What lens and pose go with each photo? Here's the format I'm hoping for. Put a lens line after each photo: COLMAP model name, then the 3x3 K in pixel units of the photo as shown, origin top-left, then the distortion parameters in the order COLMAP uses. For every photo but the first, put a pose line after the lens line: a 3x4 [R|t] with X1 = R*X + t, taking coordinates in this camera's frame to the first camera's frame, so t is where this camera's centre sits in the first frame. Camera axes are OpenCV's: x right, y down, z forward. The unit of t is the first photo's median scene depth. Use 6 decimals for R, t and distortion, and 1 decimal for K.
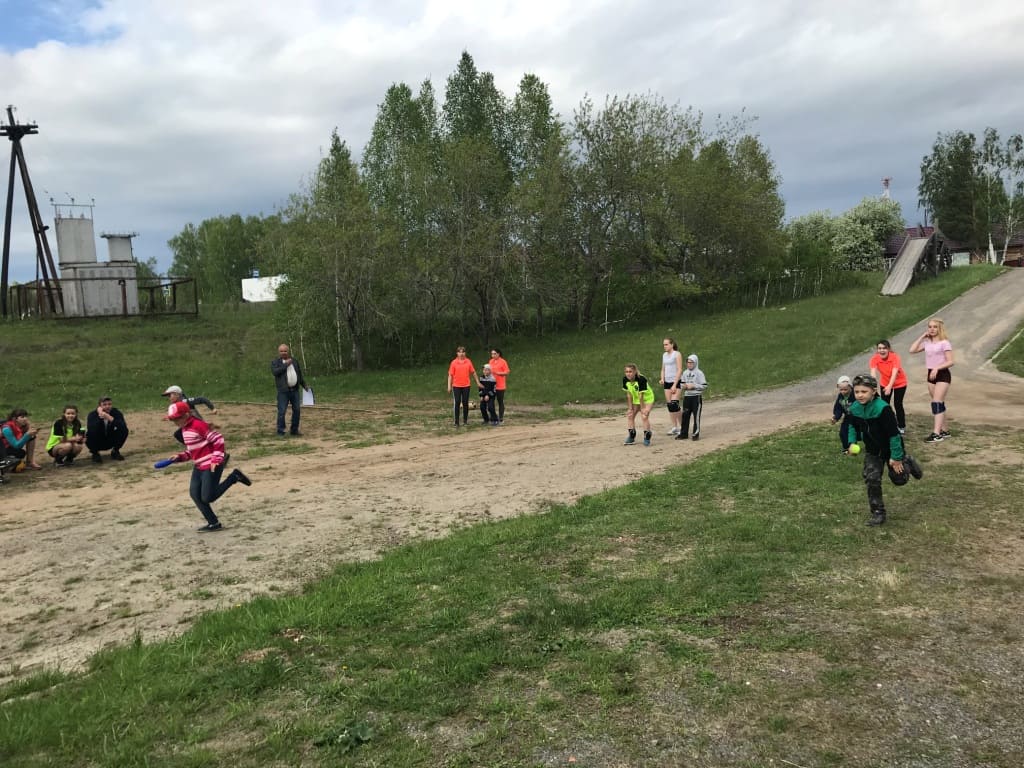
lens RADIAL K [[659.3, 0, 510.6], [0, 659.3, 390.0], [0, 0, 1]] dist [0.045181, 0.000768]
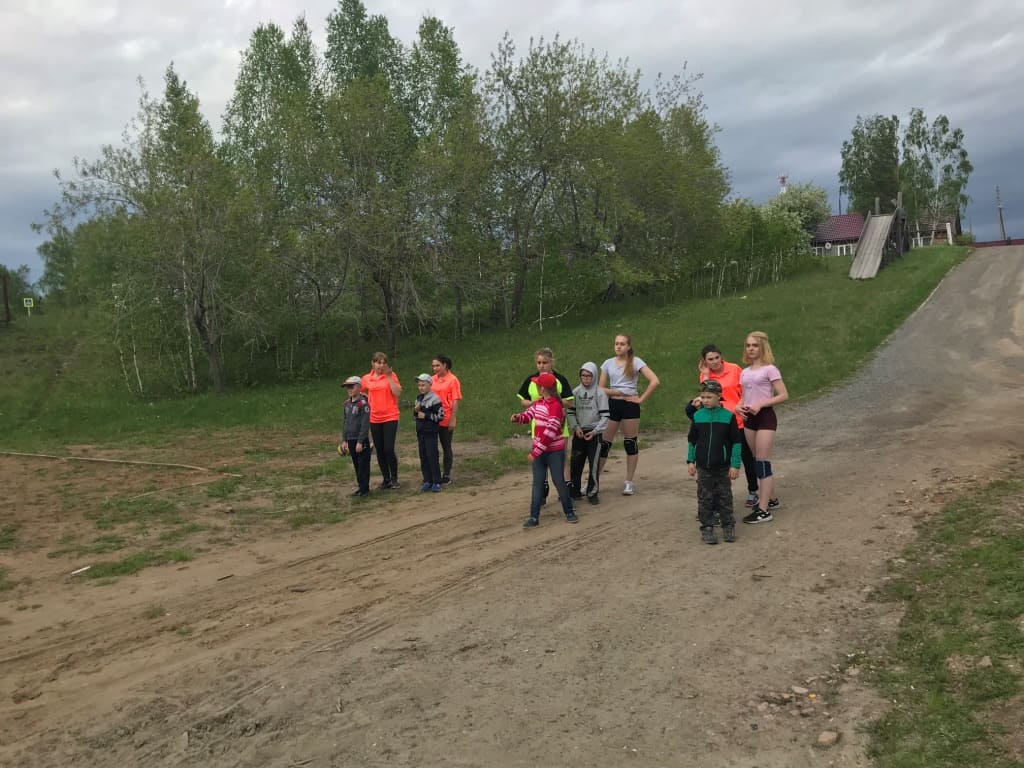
lens RADIAL K [[659.8, 0, 512.0], [0, 659.8, 384.0], [0, 0, 1]] dist [0.047365, -0.002978]
pose [[0.990462, -0.038558, 0.132280, -0.001548], [0.040300, 0.999132, -0.010513, -0.013381], [-0.131760, 0.015743, 0.991157, 0.186570]]
